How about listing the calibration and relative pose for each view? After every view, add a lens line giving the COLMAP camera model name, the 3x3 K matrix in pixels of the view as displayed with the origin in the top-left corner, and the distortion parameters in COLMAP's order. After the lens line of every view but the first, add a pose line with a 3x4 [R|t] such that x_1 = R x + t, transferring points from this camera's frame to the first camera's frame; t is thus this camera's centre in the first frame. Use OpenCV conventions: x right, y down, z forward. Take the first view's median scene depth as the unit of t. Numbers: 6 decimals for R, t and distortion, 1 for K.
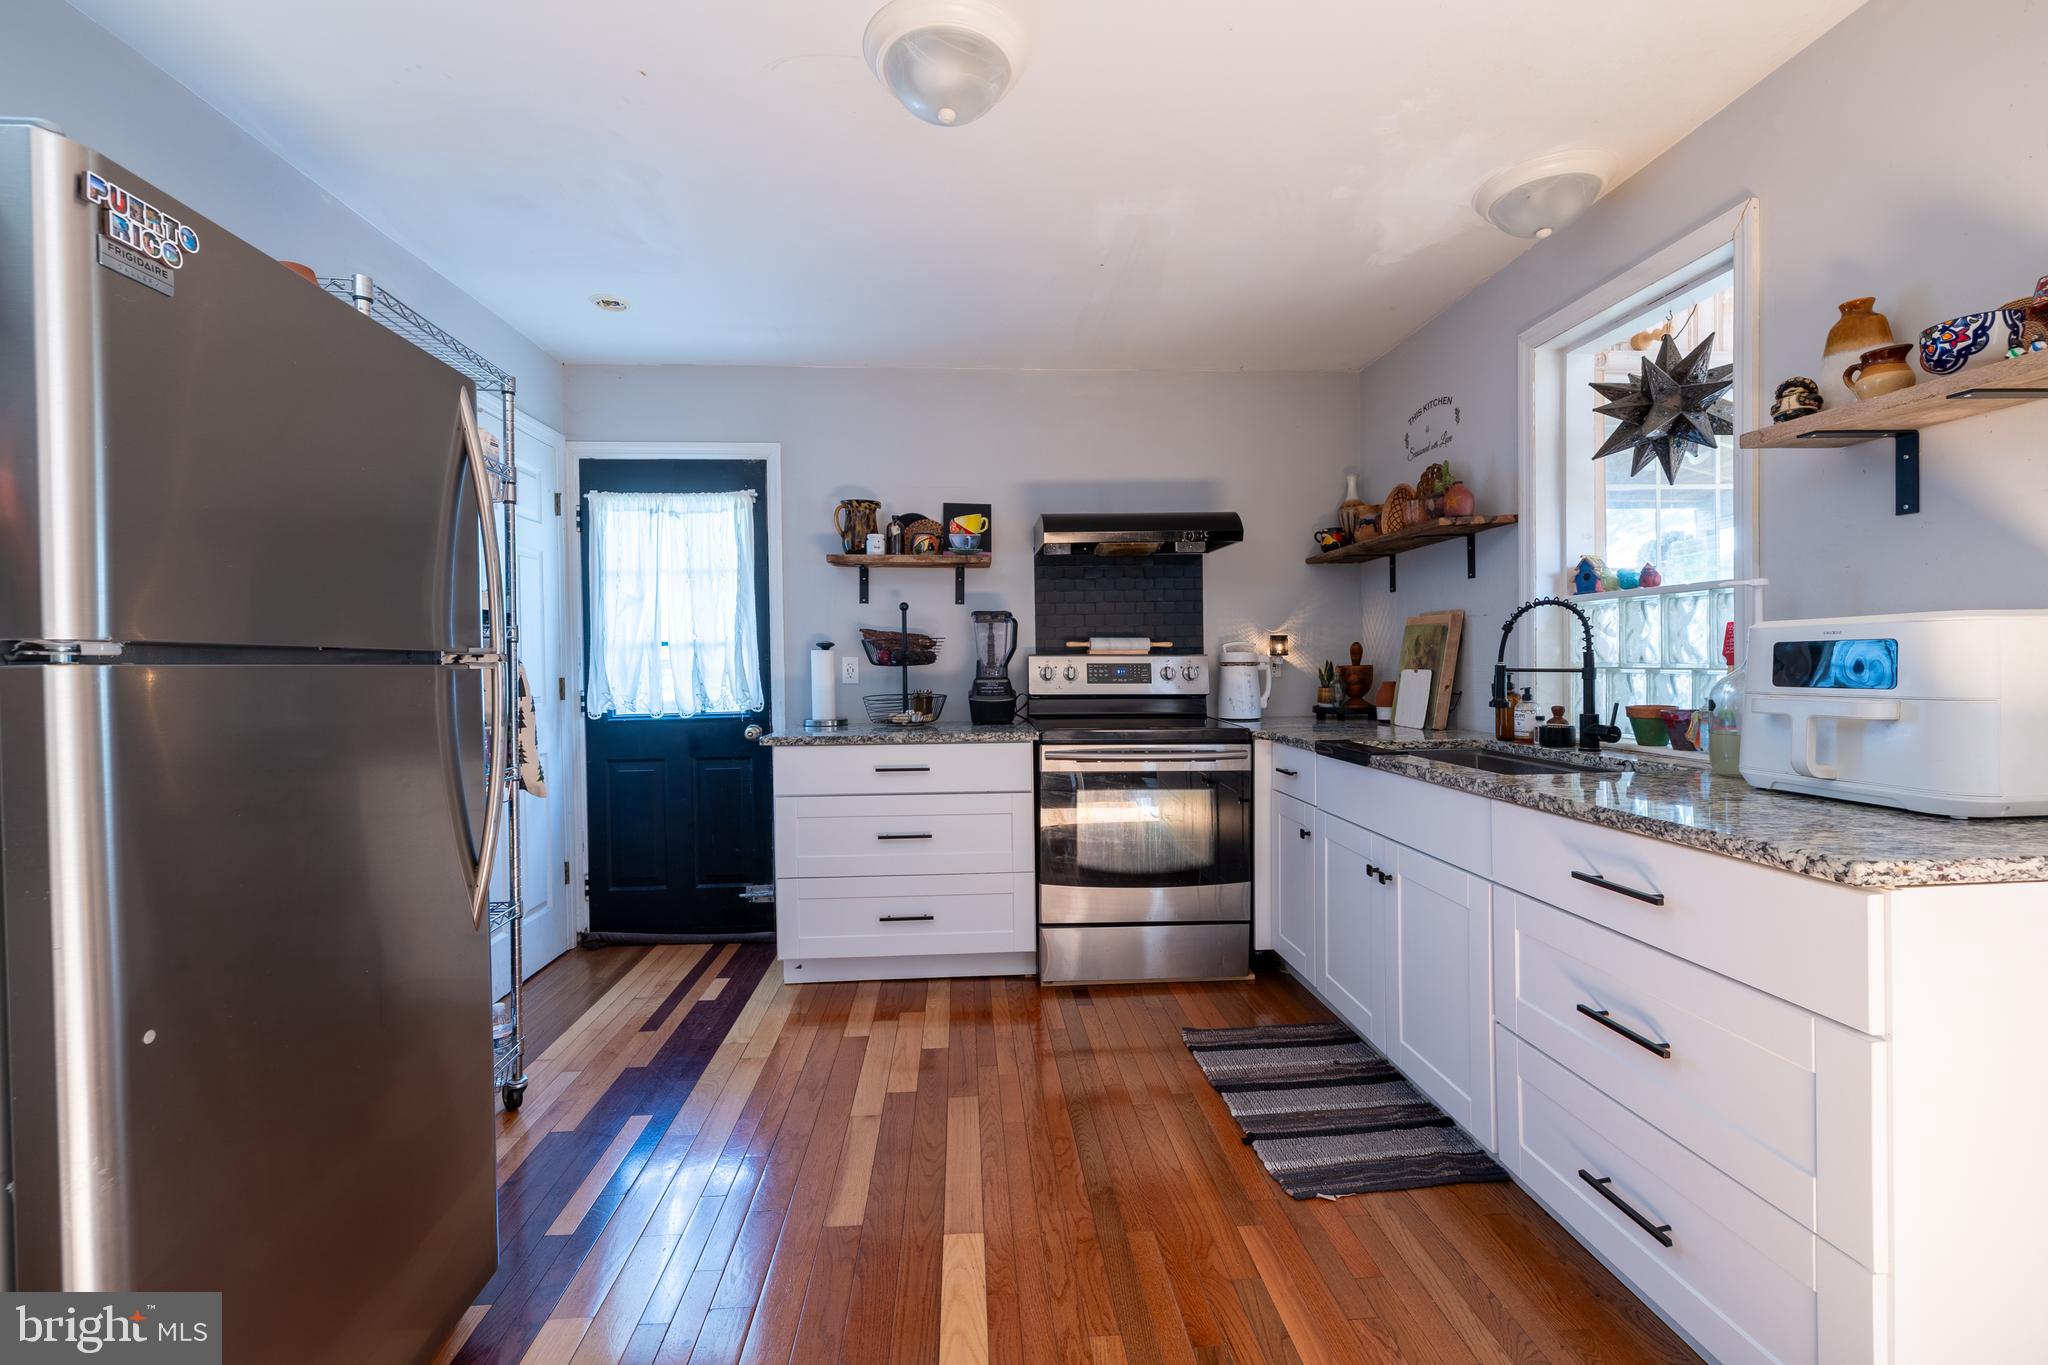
lens RADIAL K [[862.4, 0, 1021.8], [0, 862.4, 675.8], [0, 0, 1]] dist [0.000499, -0.000063]
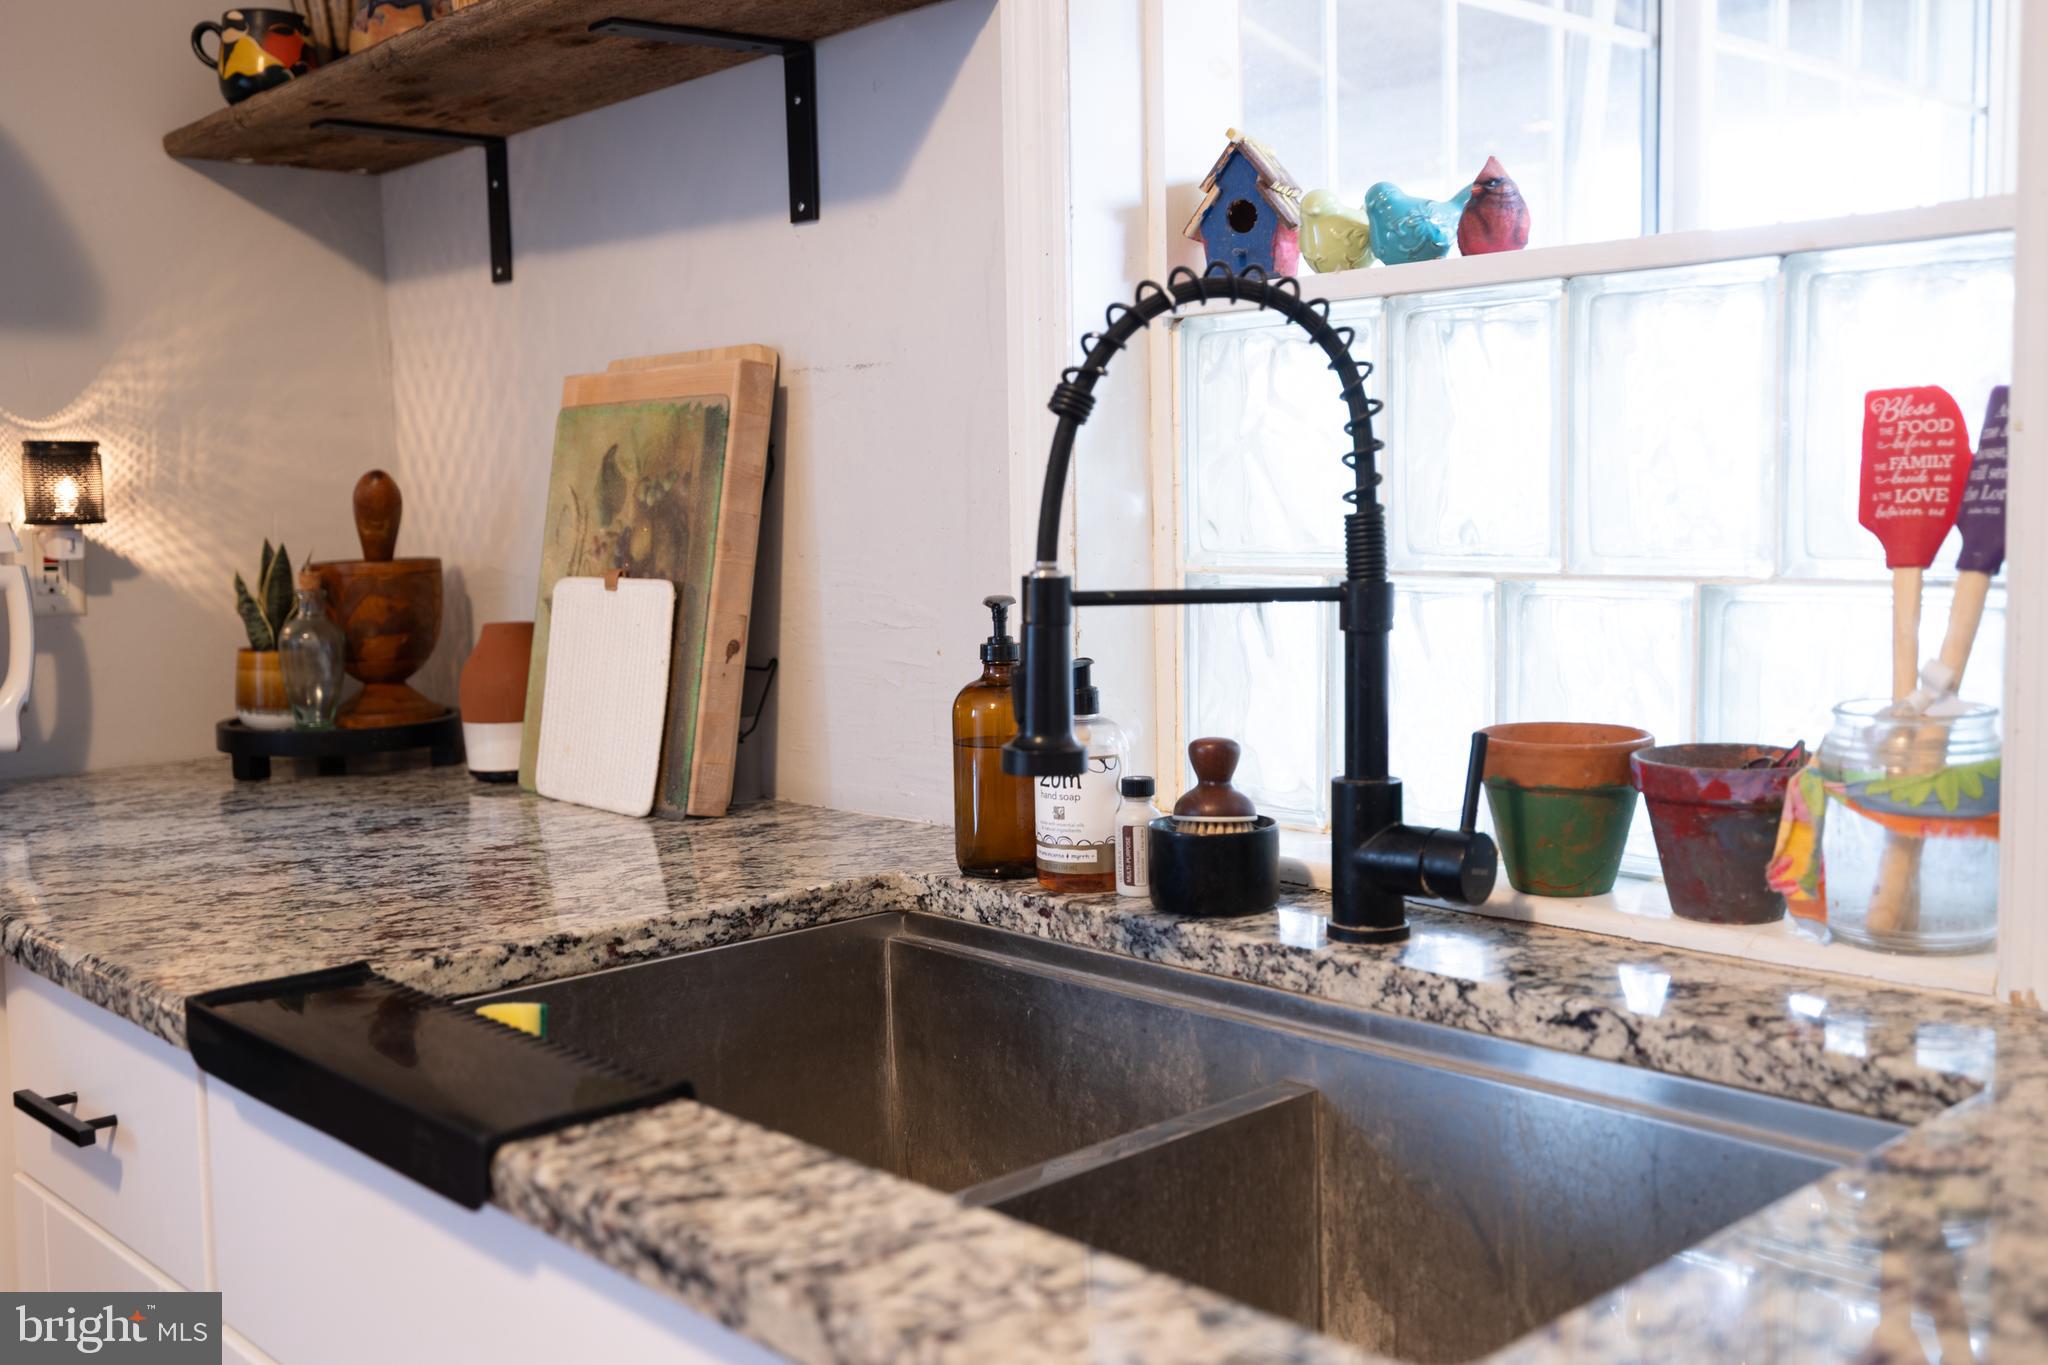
lens RADIAL K [[2043.9, 0, 1024.0], [0, 2043.9, 682.5], [0, 0, 1]] dist [0.006194, -0.000420]
pose [[0.780375, -0.057828, 0.622632, 0.213330], [0.019554, 0.997484, 0.068135, -0.018986], [-0.625005, -0.040996, 0.779543, 0.551767]]
